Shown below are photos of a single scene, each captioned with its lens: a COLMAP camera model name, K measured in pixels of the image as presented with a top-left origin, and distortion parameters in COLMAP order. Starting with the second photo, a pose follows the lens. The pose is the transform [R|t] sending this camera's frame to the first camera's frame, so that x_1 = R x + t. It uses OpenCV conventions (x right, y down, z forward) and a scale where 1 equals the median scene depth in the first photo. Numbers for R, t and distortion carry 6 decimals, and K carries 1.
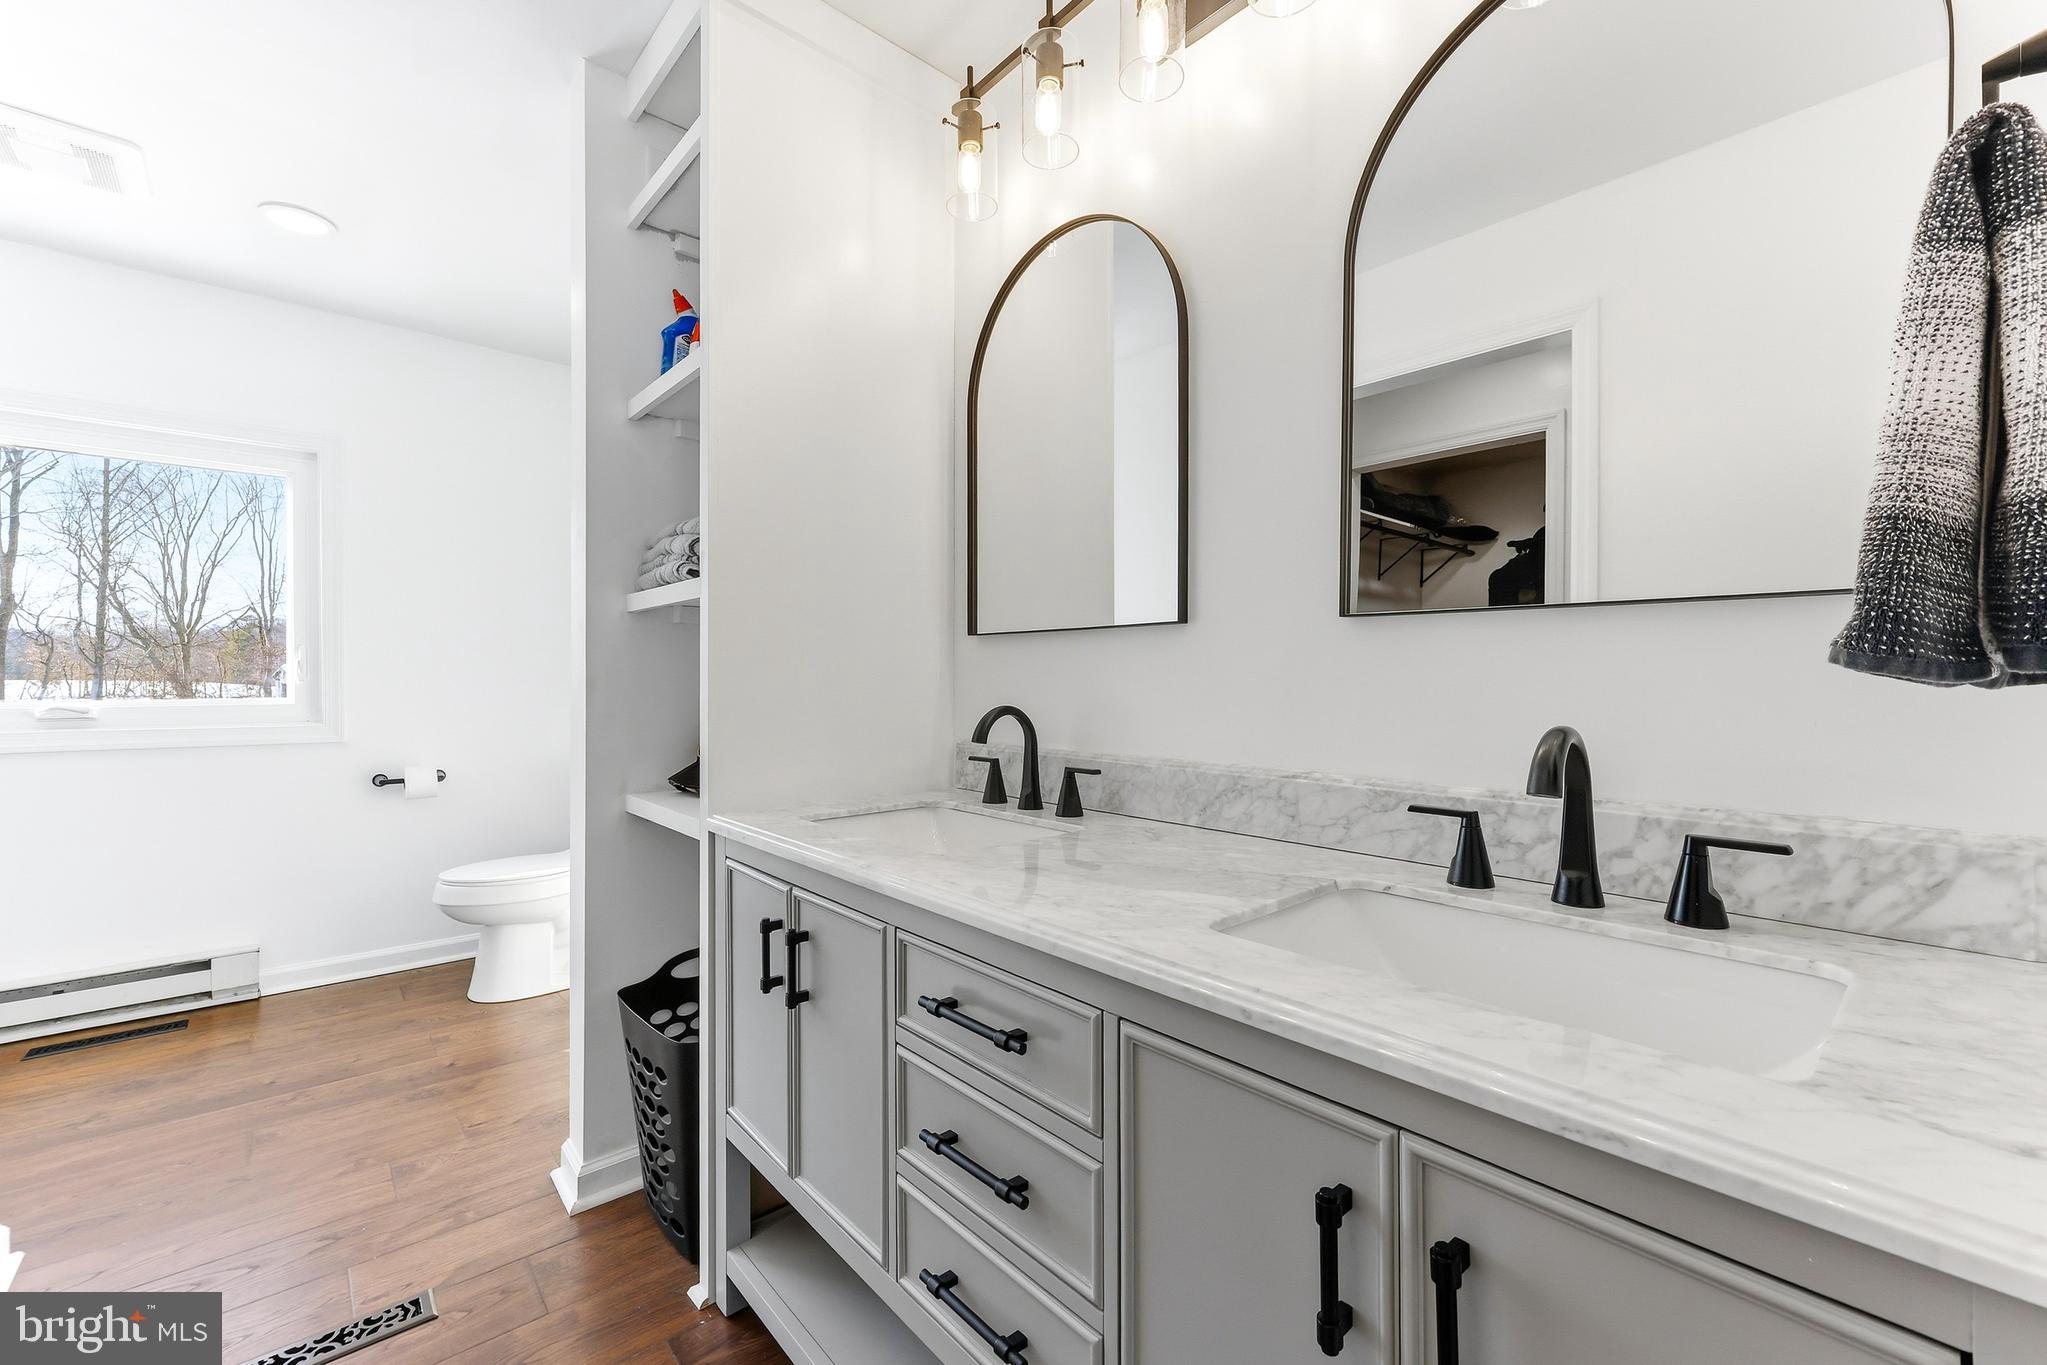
lens RADIAL K [[829.5, 0, 1016.7], [0, 829.5, 688.8], [0, 0, 1]] dist [0.000464, 0.000039]
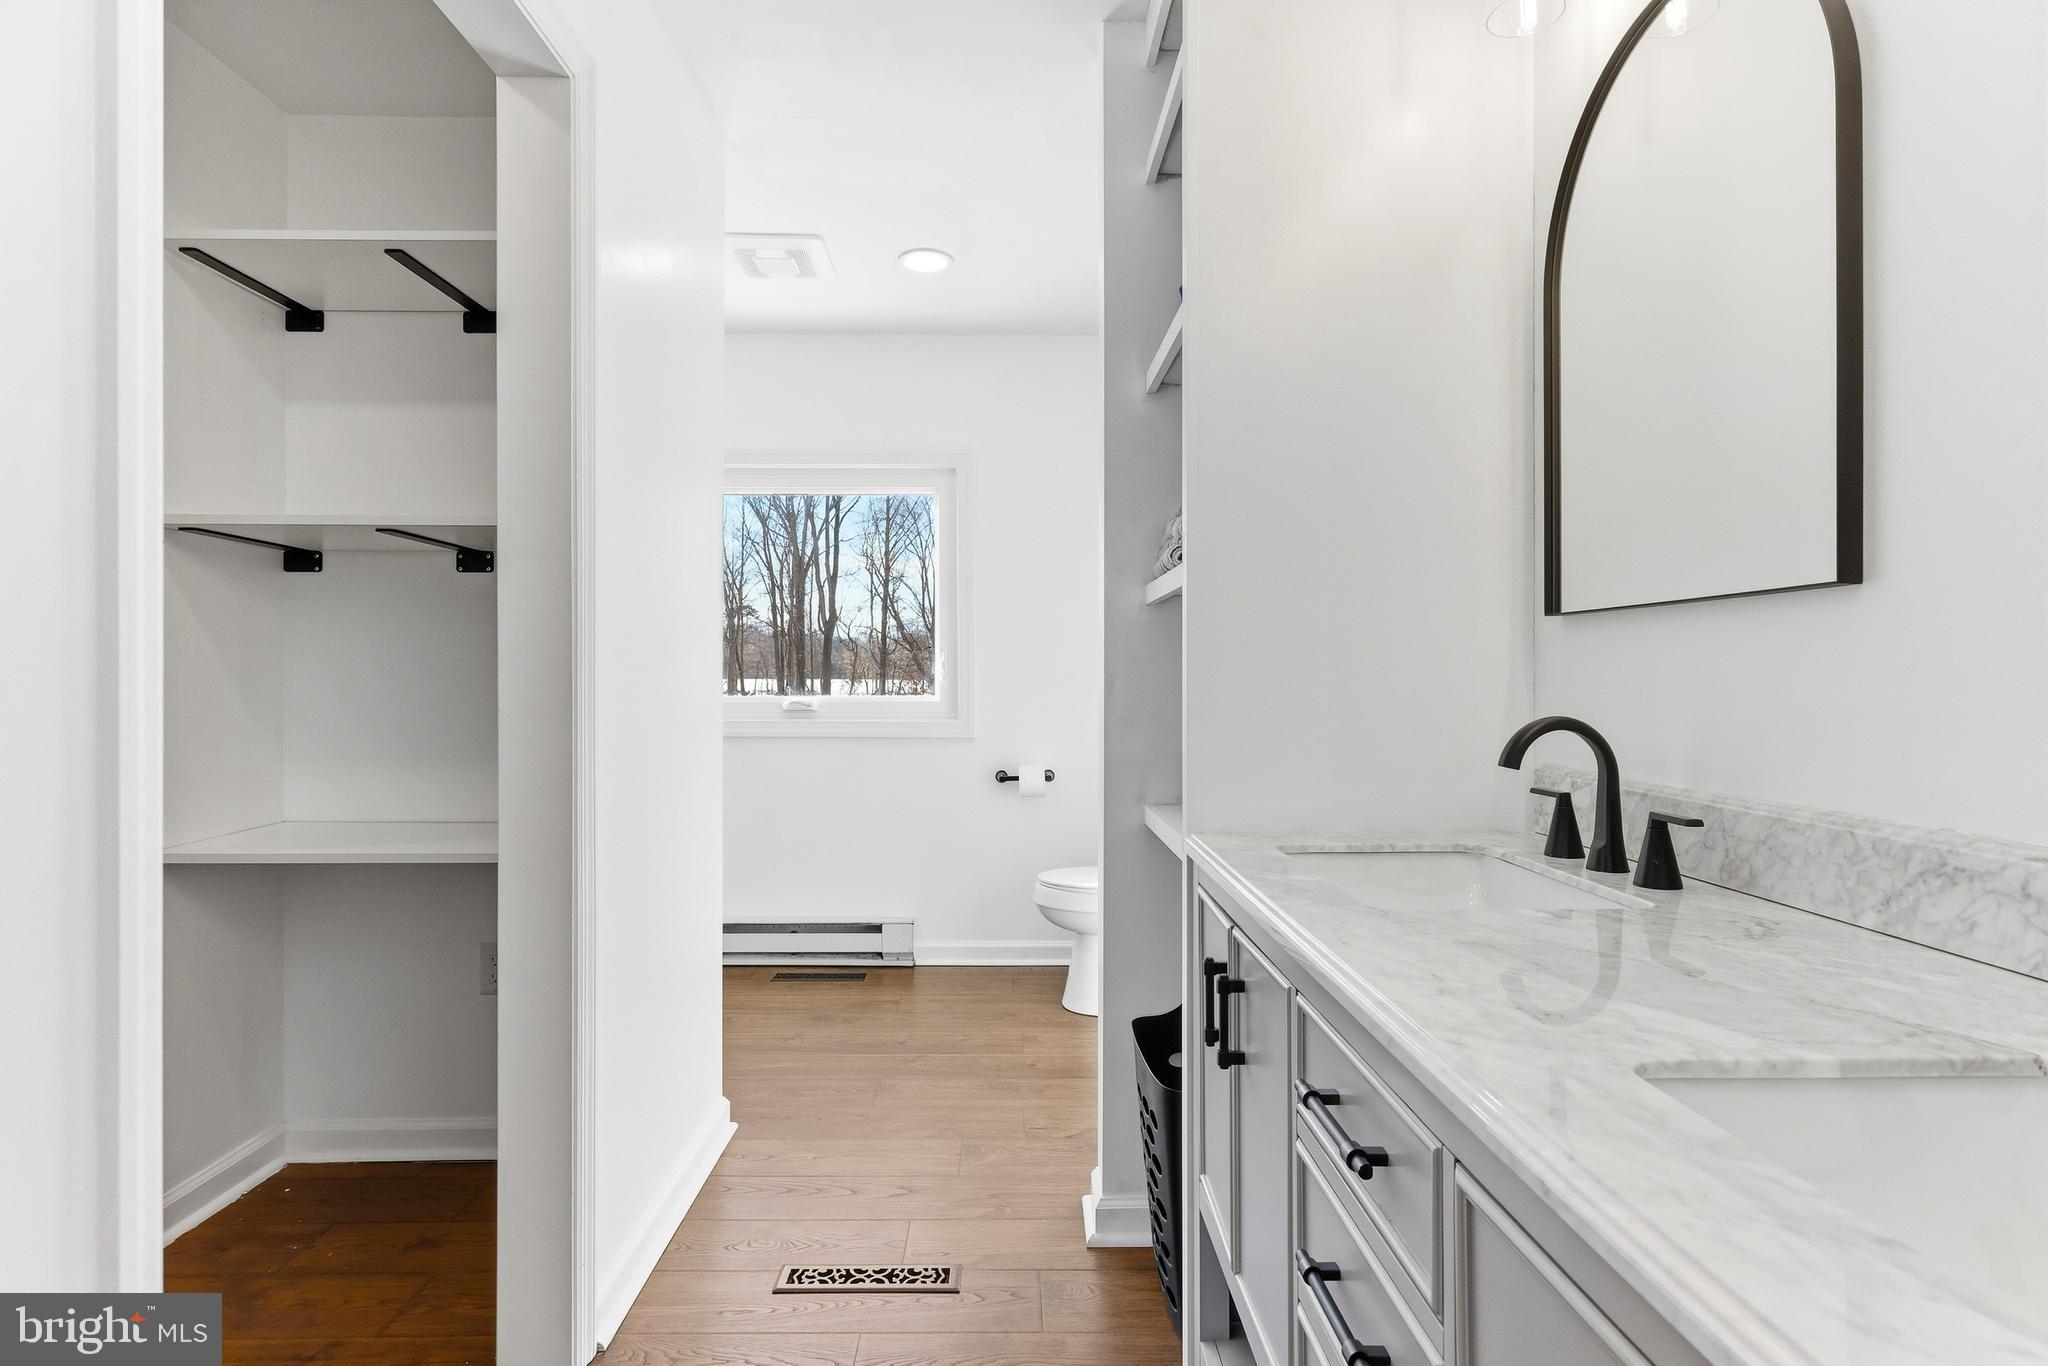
lens RADIAL K [[1055.1, 0, 1024.0], [0, 1055.1, 683.0], [0, 0, 1]] dist [0.002566, 0.000874]
pose [[0.761438, 0.002306, -0.648234, 0.189812], [-0.006885, 0.999966, -0.004530, -0.000466], [0.648201, 0.007912, 0.761428, 0.034077]]
